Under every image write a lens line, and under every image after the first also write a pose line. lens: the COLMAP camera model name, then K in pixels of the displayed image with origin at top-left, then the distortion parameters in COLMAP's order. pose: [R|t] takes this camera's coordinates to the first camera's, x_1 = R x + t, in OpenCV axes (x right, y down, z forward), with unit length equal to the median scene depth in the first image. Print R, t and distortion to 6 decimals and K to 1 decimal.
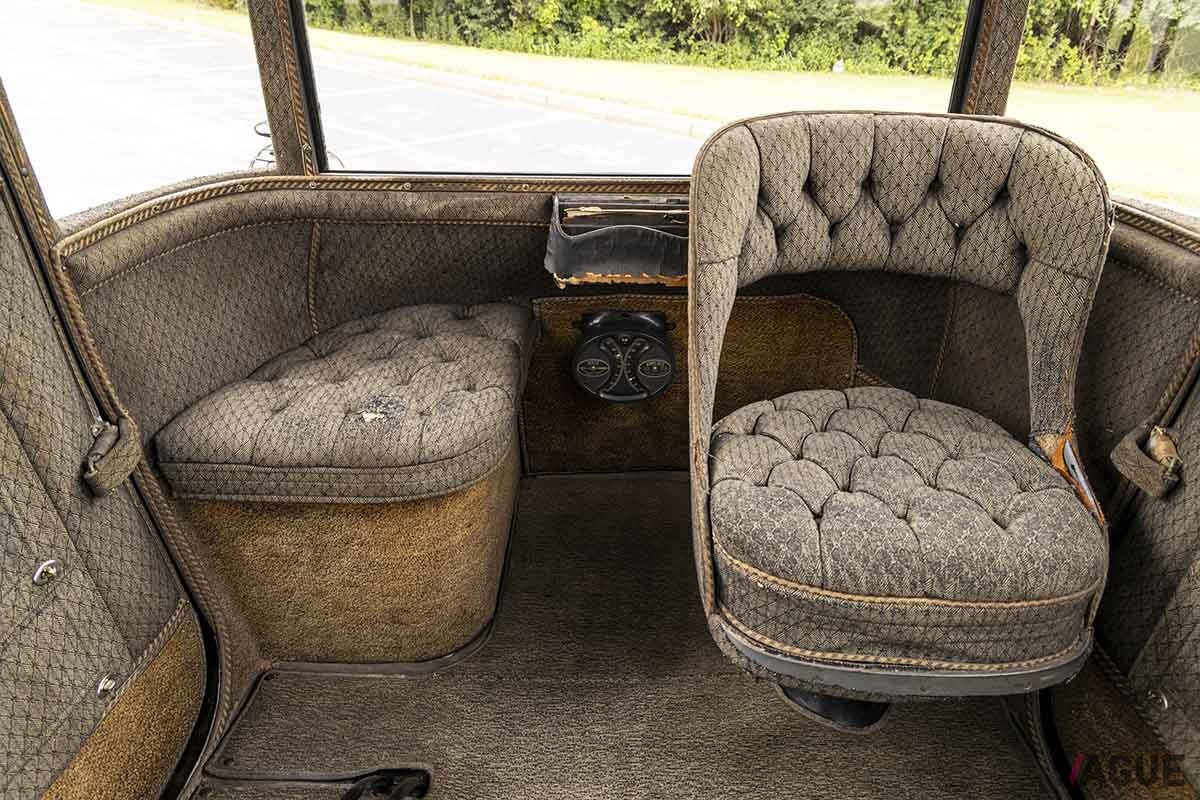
lens RADIAL K [[832.9, 0, 600.0], [0, 832.9, 397.3], [0, 0, 1]] dist [0.000246, 0.000002]
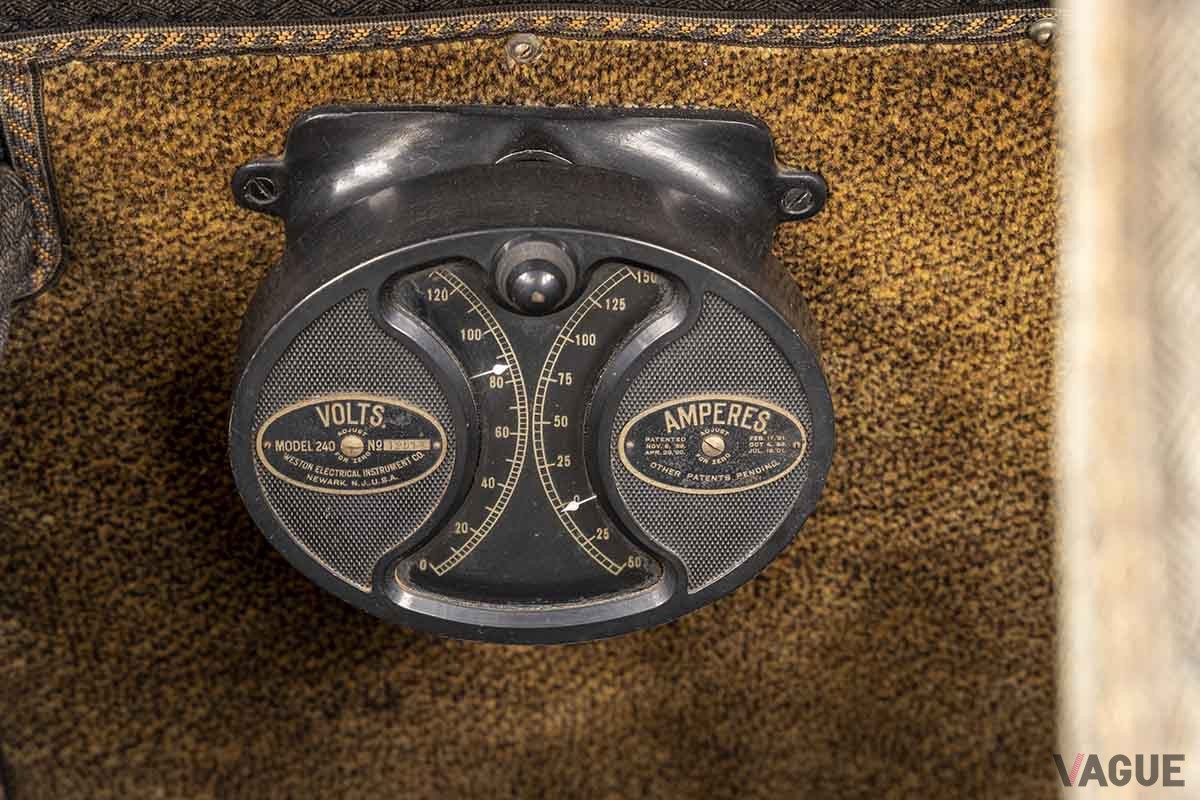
lens RADIAL K [[2623.4, 0, 600.0], [0, 2623.4, 400.6], [0, 0, 1]] dist [-0.032583, 0.000000]
pose [[0.998490, -0.008289, 0.054312, 0.013239], [0.009269, 0.999798, -0.017827, -0.033985], [-0.054153, 0.018303, 0.998365, 0.460723]]
